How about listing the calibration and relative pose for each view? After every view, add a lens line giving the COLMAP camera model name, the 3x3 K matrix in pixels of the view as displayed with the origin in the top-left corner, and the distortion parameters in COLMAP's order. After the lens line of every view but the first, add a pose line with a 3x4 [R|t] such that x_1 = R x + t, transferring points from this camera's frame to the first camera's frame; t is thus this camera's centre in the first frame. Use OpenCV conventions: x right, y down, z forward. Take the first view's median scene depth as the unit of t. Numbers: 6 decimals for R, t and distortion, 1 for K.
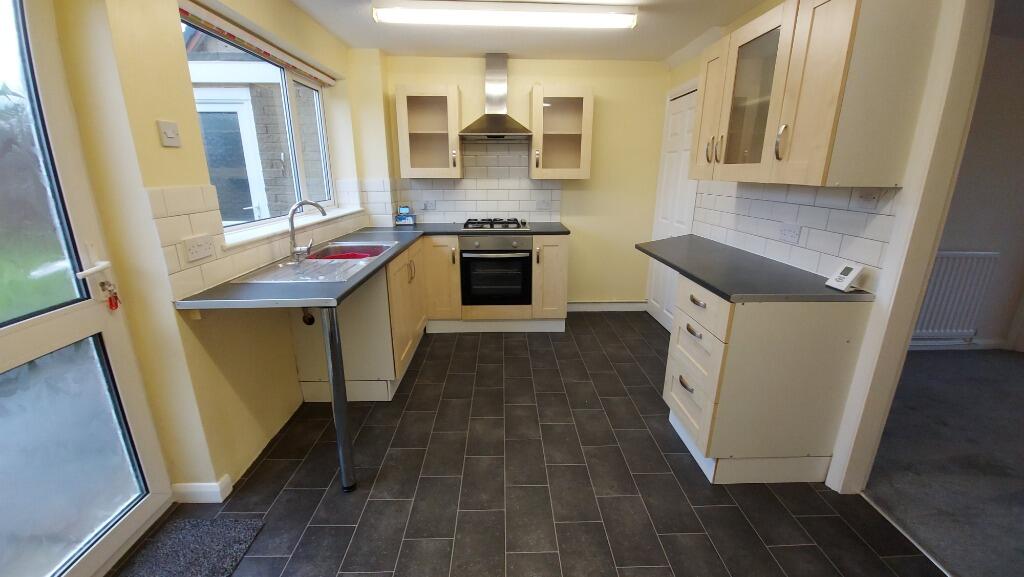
lens RADIAL K [[407.4, 0, 510.1], [0, 407.4, 287.8], [0, 0, 1]] dist [-0.002948, -0.001105]
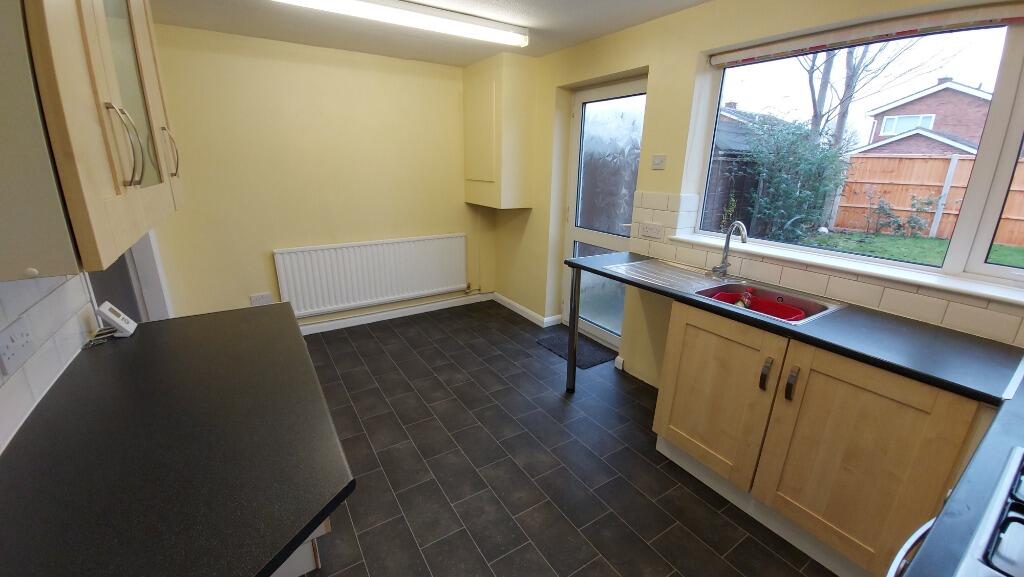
lens RADIAL K [[407.4, 0, 506.4], [0, 407.4, 278.7], [0, 0, 1]] dist [-0.002948, -0.001105]
pose [[-0.849683, 0.125318, -0.512186, 0.350395], [-0.170357, 0.854015, 0.491566, -0.376665], [0.499017, 0.504929, -0.704293, 1.159403]]
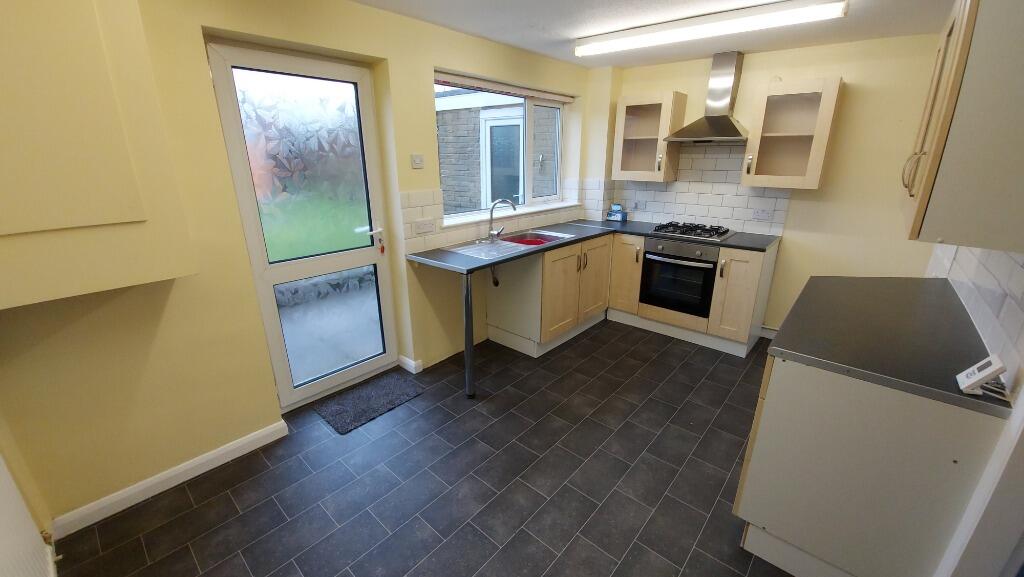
lens RADIAL K [[407.4, 0, 508.4], [0, 407.4, 287.9], [0, 0, 1]] dist [-0.002948, -0.001105]
pose [[0.730326, 0.212484, -0.649211, 0.393804], [-0.186028, 0.976336, 0.110279, -0.058012], [0.657281, 0.040232, 0.752571, -0.031710]]
